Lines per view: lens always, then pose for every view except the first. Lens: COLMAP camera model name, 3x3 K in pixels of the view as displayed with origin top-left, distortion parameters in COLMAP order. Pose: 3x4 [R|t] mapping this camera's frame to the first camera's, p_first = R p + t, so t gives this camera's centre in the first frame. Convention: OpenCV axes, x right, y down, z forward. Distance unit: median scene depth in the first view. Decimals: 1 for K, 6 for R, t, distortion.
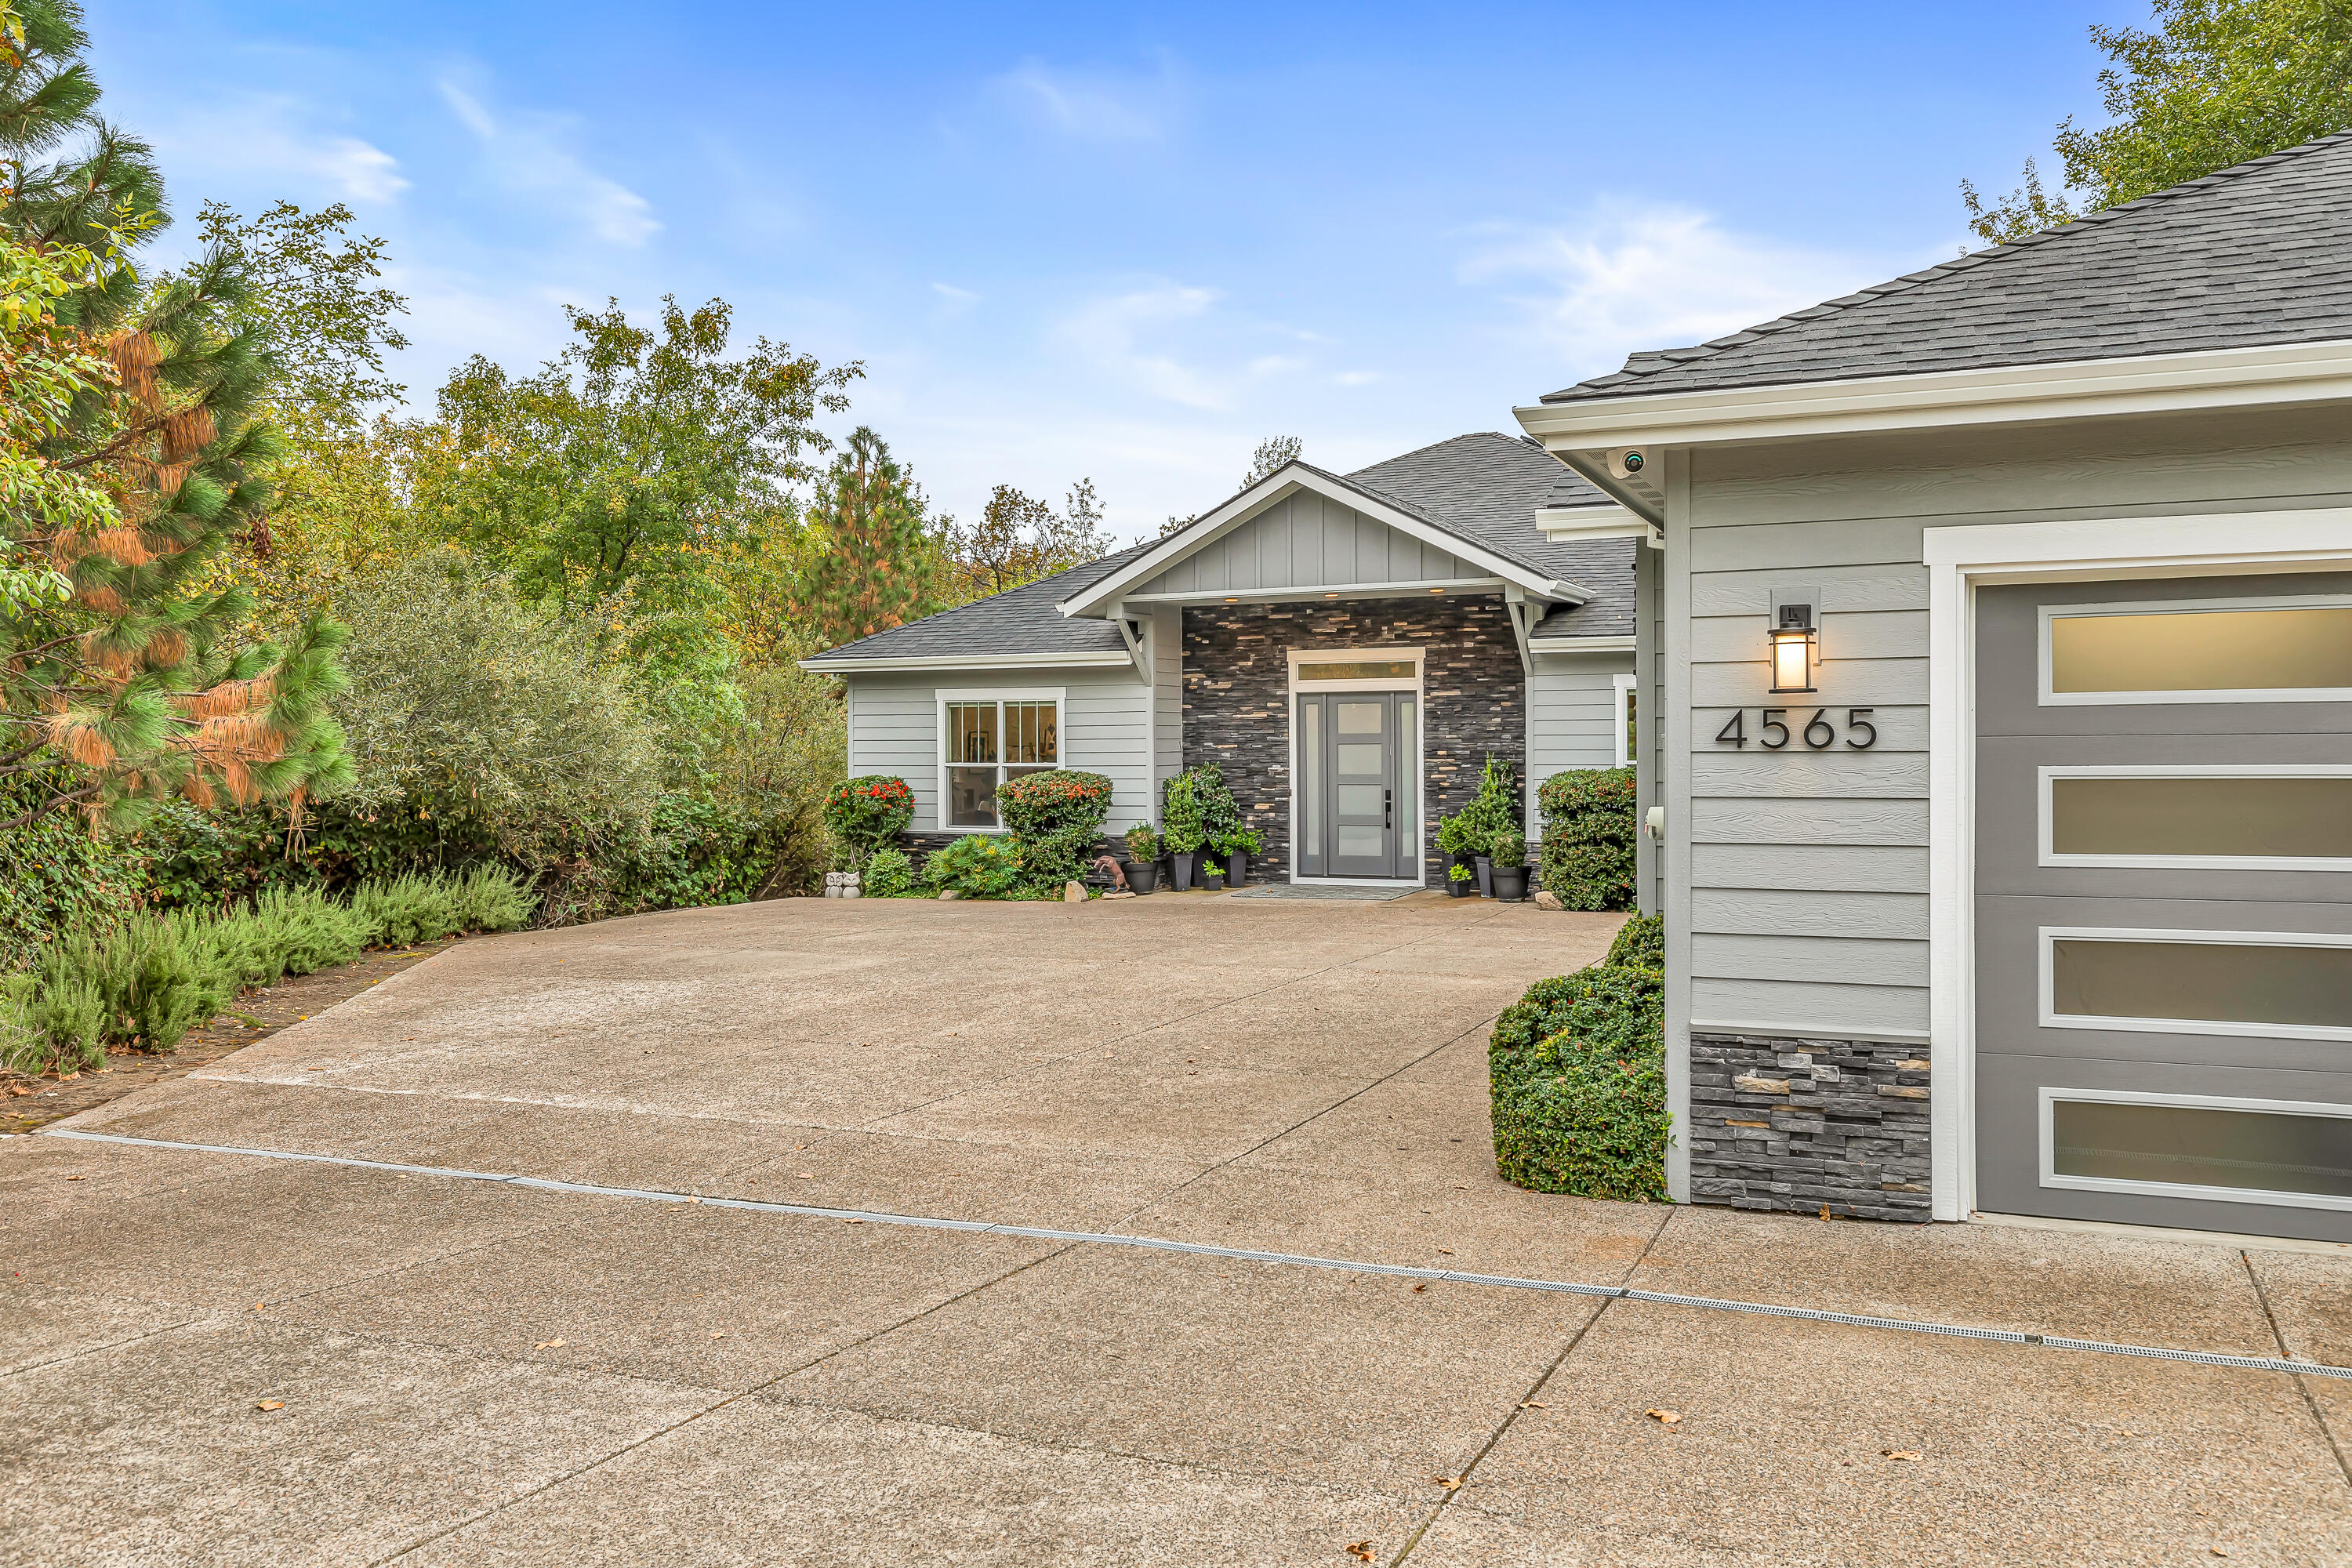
lens RADIAL K [[1793.6, 0, 1169.3], [0, 1793.6, 768.2], [0, 0, 1]] dist [-0.003073, -0.002931]
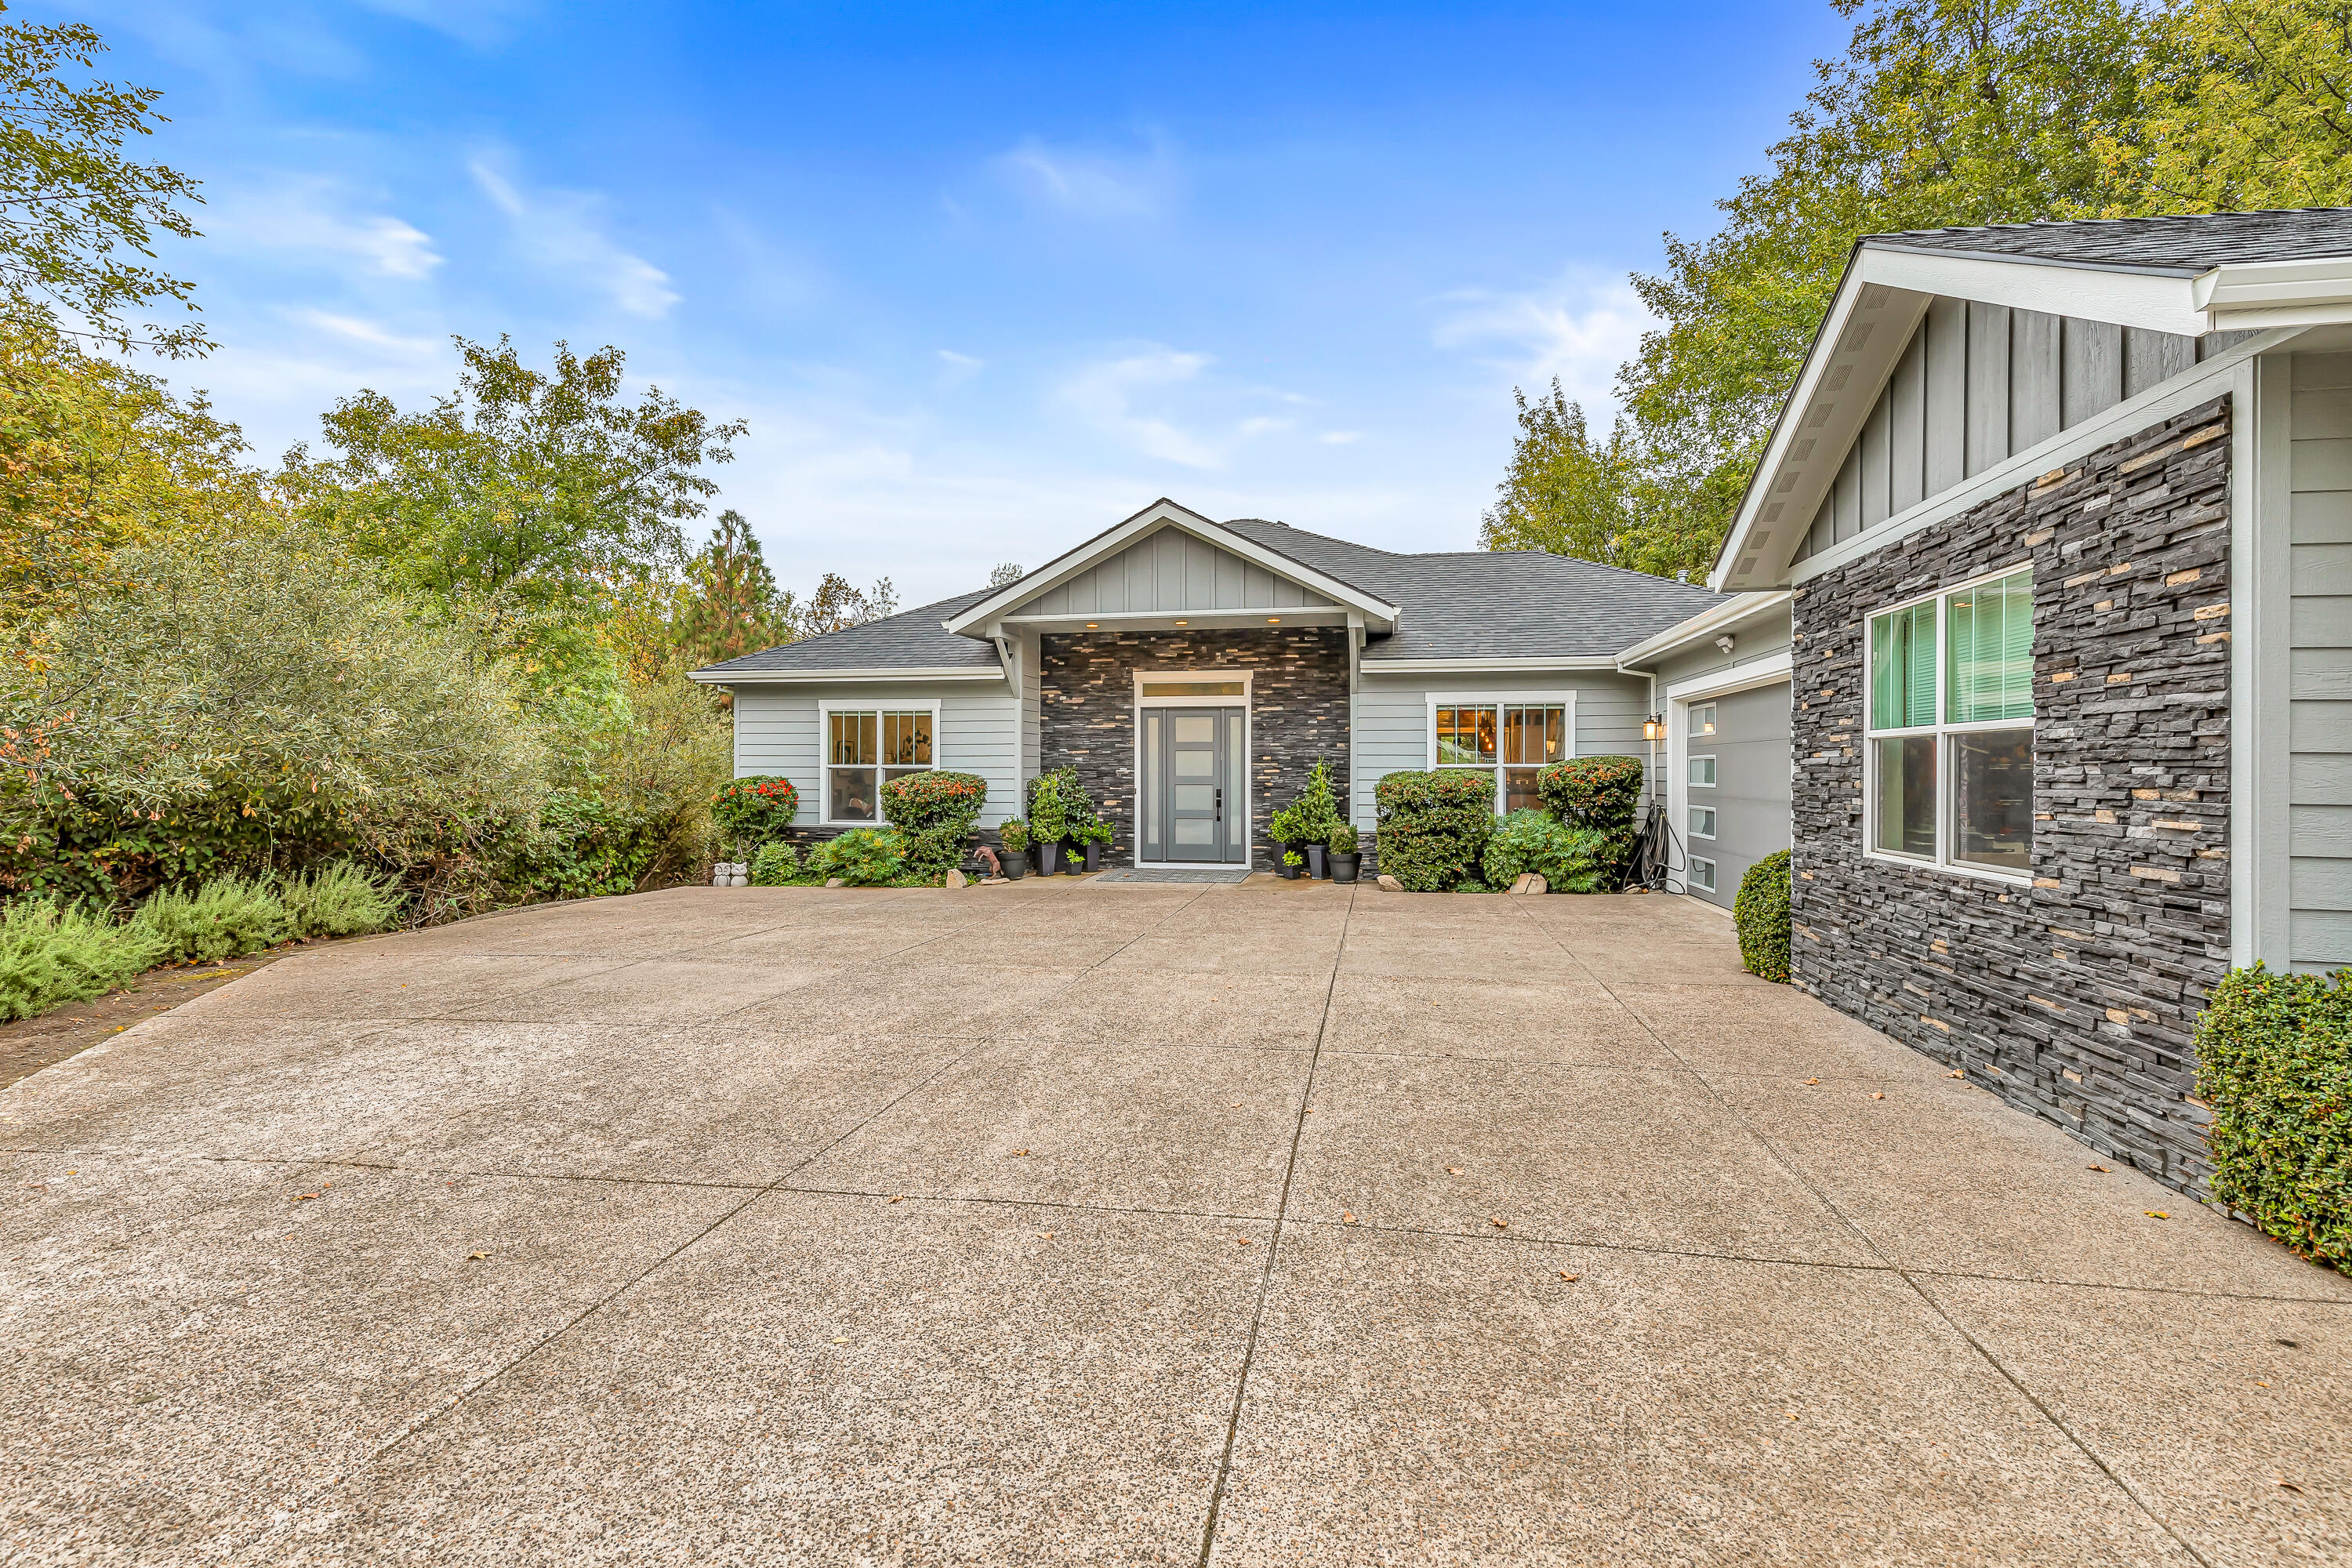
lens RADIAL K [[1085.3, 0, 1167.9], [0, 1085.3, 768.9], [0, 0, 1]] dist [0.009088, 0.000001]
pose [[0.972862, 0.007073, 0.231279, -0.078954], [-0.004147, 0.999905, -0.013134, 0.008318], [-0.231350, 0.011818, 0.972799, 0.300154]]
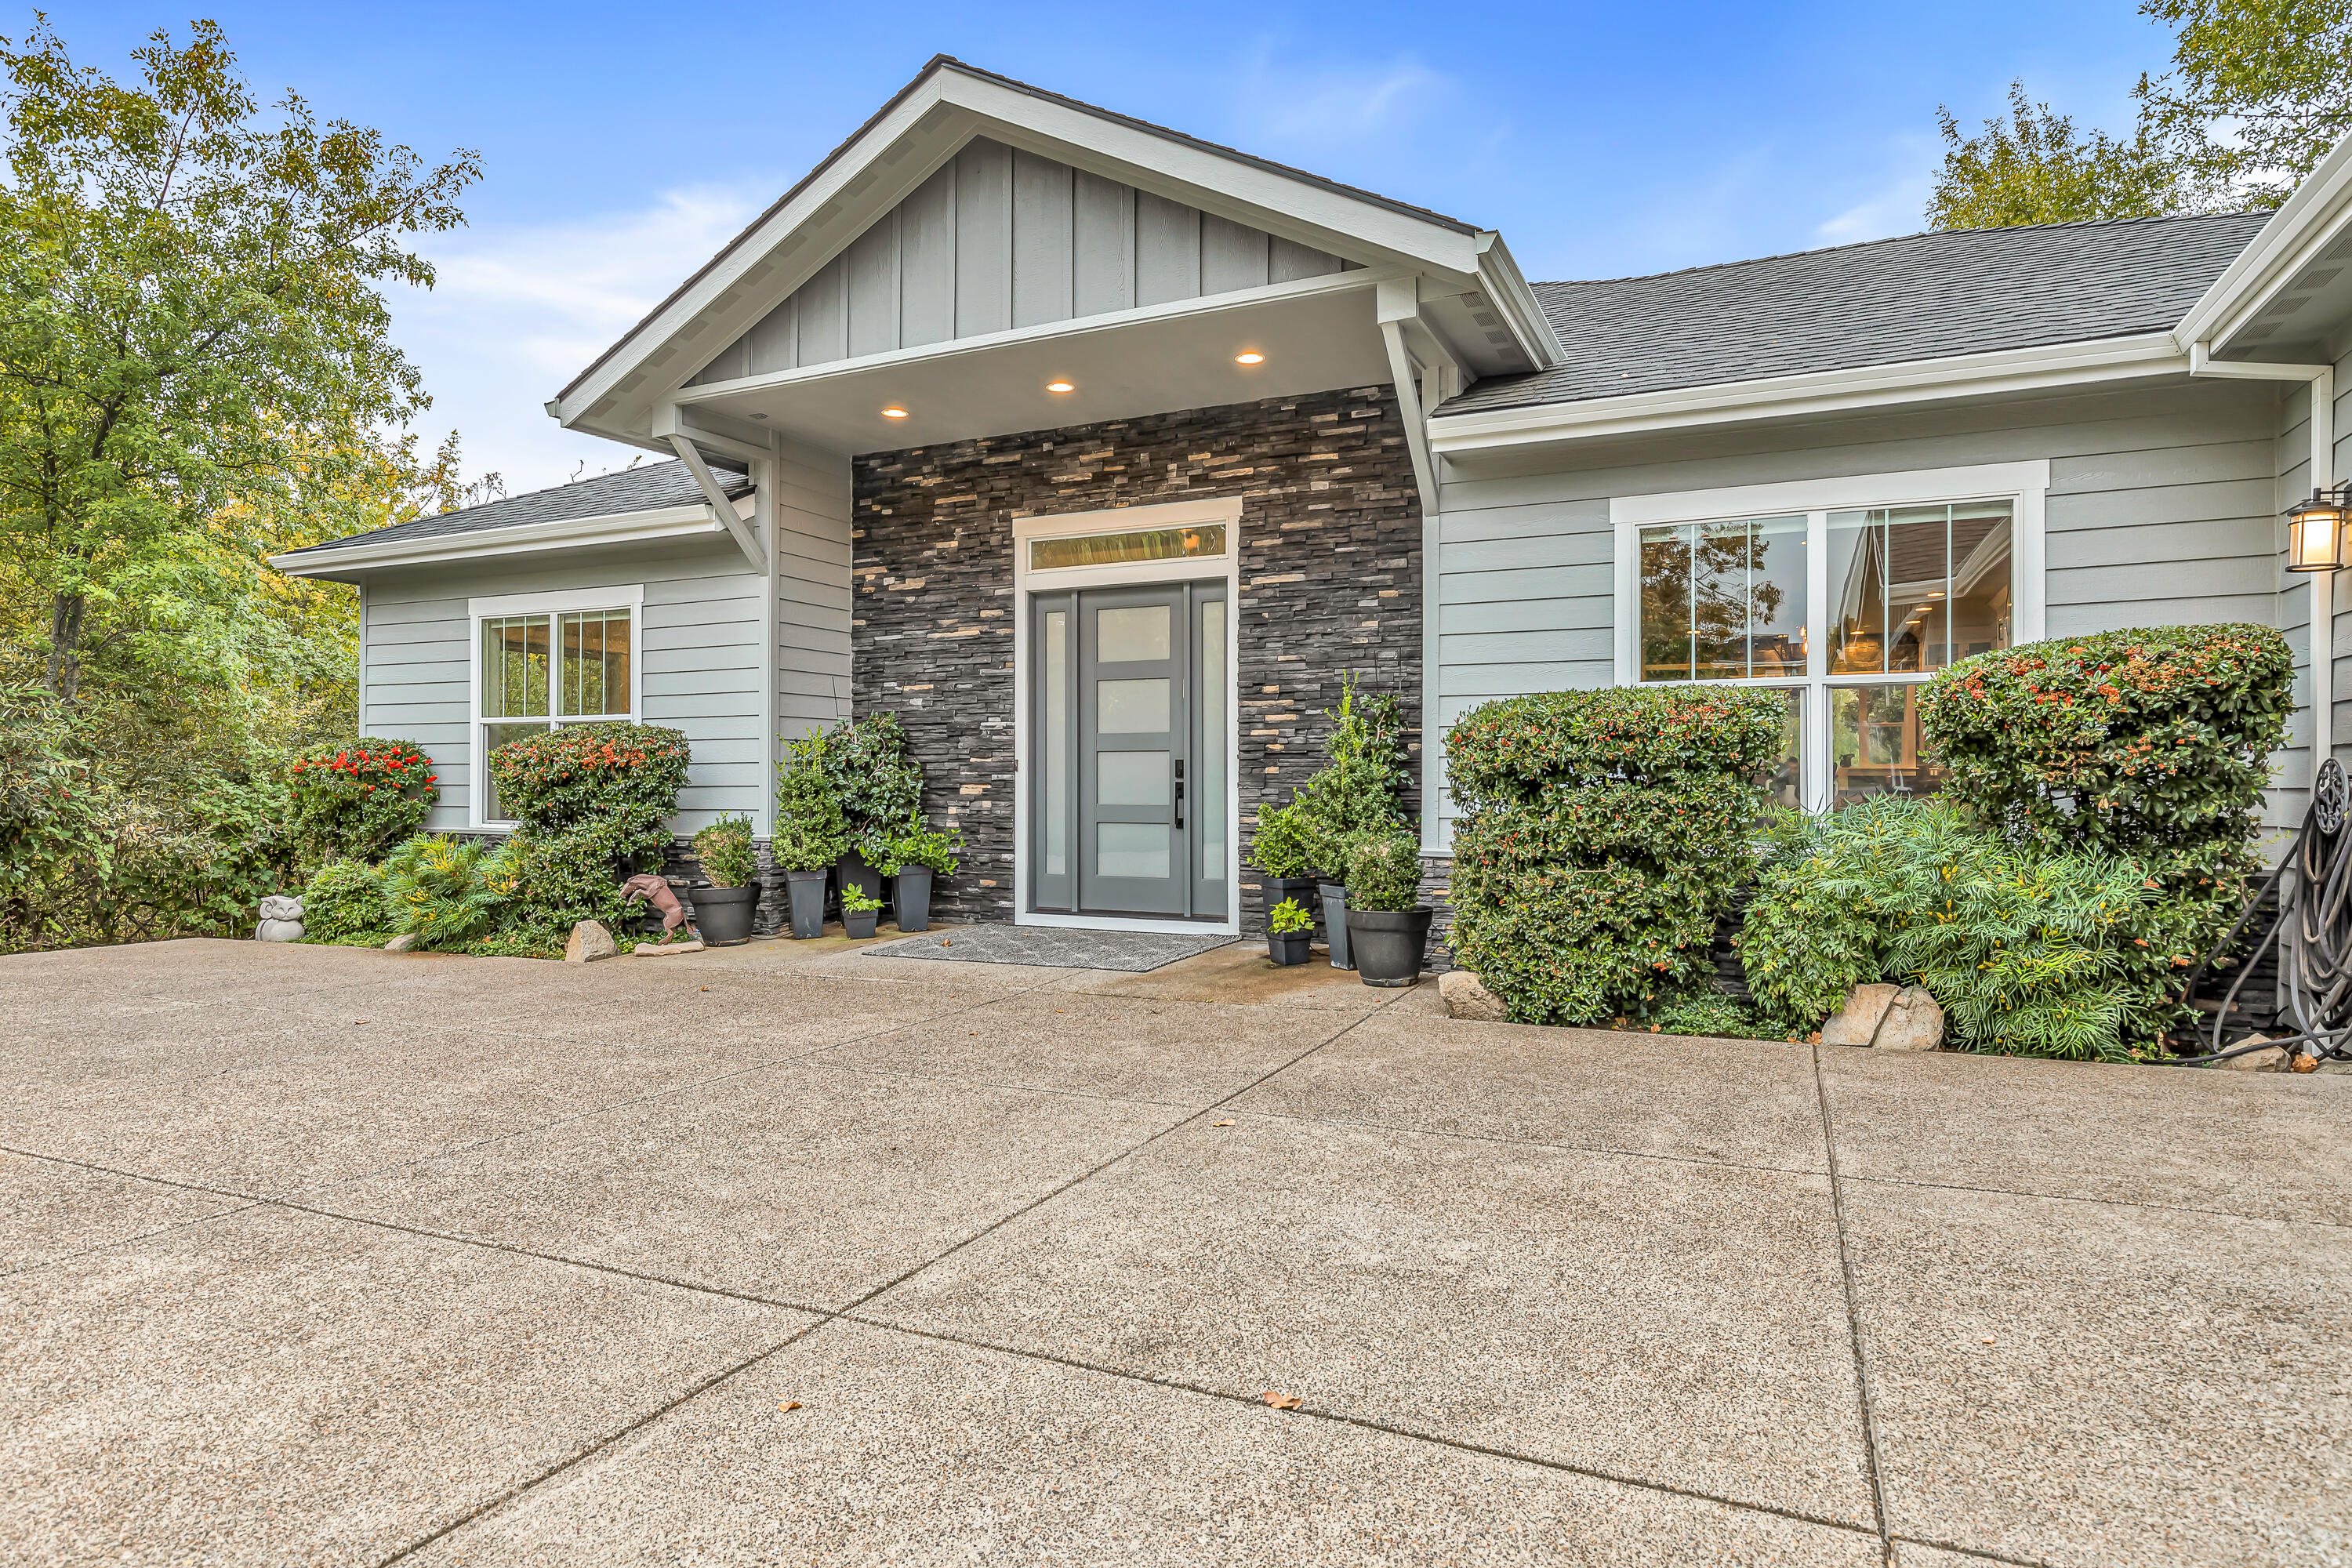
lens RADIAL K [[1284.5, 0, 1176.0], [0, 1284.5, 784.0], [0, 0, 1]] dist [0.001634, -0.001898]
pose [[0.999924, 0.007381, -0.009917, 0.124640], [-0.007488, 0.999914, -0.010777, 0.023903], [0.009837, 0.010851, 0.999893, 0.598683]]
